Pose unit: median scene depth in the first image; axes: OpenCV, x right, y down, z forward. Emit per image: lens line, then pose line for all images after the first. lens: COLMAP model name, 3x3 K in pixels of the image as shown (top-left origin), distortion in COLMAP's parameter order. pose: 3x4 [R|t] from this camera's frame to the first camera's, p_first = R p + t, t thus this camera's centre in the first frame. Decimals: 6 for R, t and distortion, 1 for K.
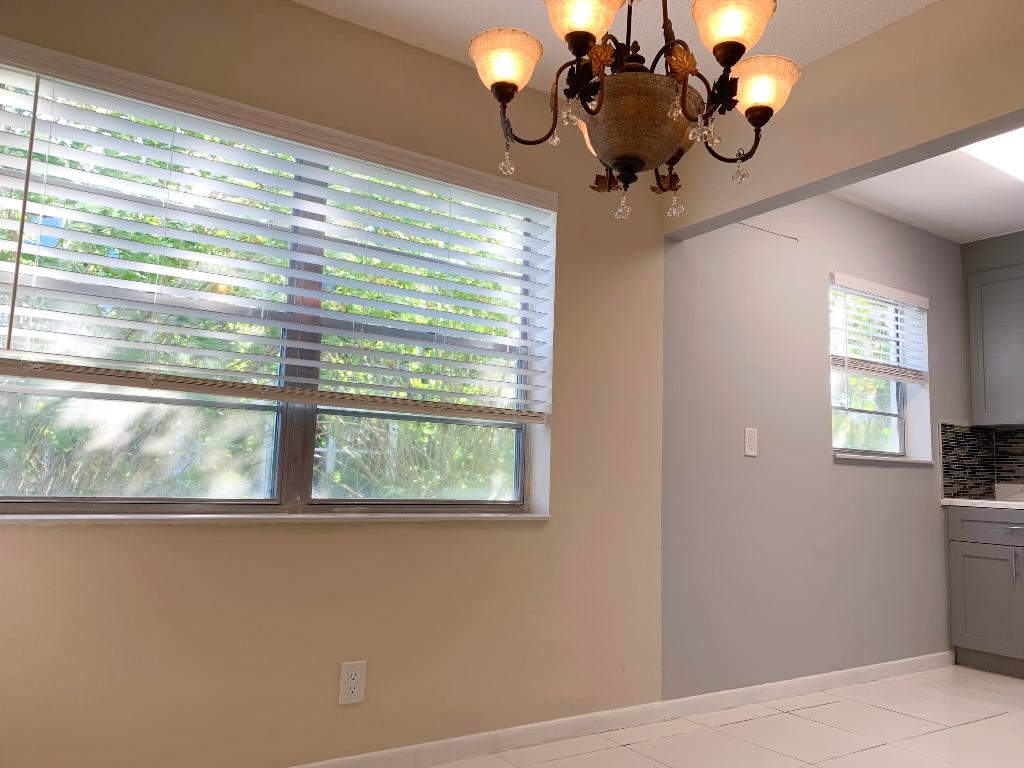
lens RADIAL K [[784.1, 0, 507.1], [0, 784.1, 382.3], [0, 0, 1]] dist [0.051987, -0.079480]
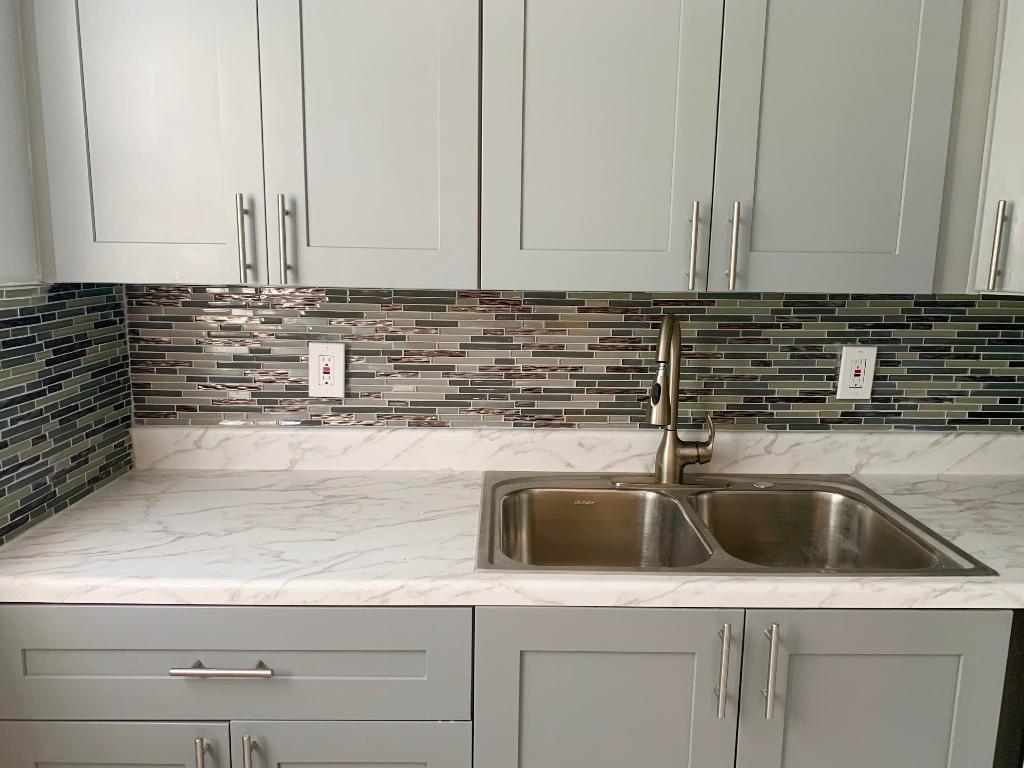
lens RADIAL K [[784.1, 0, 515.7], [0, 784.1, 379.2], [0, 0, 1]] dist [0.051987, -0.079480]
pose [[0.540371, -0.162873, 0.825513, 0.434005], [-0.084501, 0.965623, 0.245830, -0.000082], [-0.837173, -0.202596, 0.508032, 0.700413]]
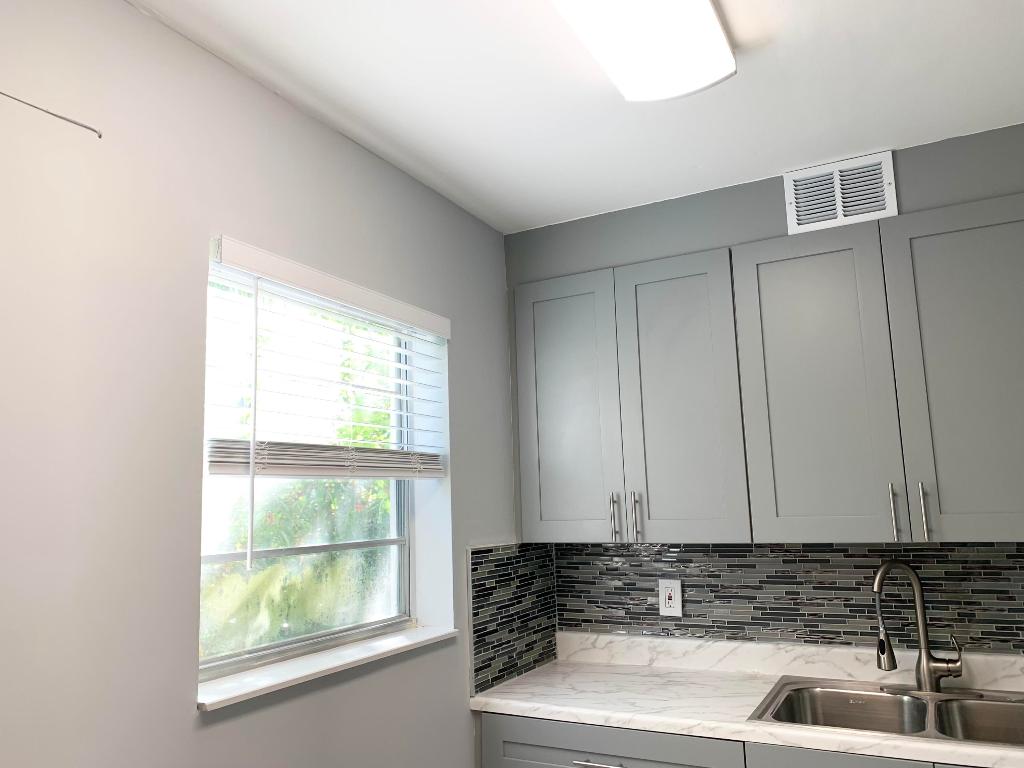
lens RADIAL K [[784.1, 0, 514.4], [0, 784.1, 383.2], [0, 0, 1]] dist [0.051987, -0.079480]
pose [[0.875313, 0.011703, 0.483416, 0.309602], [0.009724, 0.999079, -0.041793, -0.039812], [-0.483460, 0.041283, 0.874393, 0.503460]]
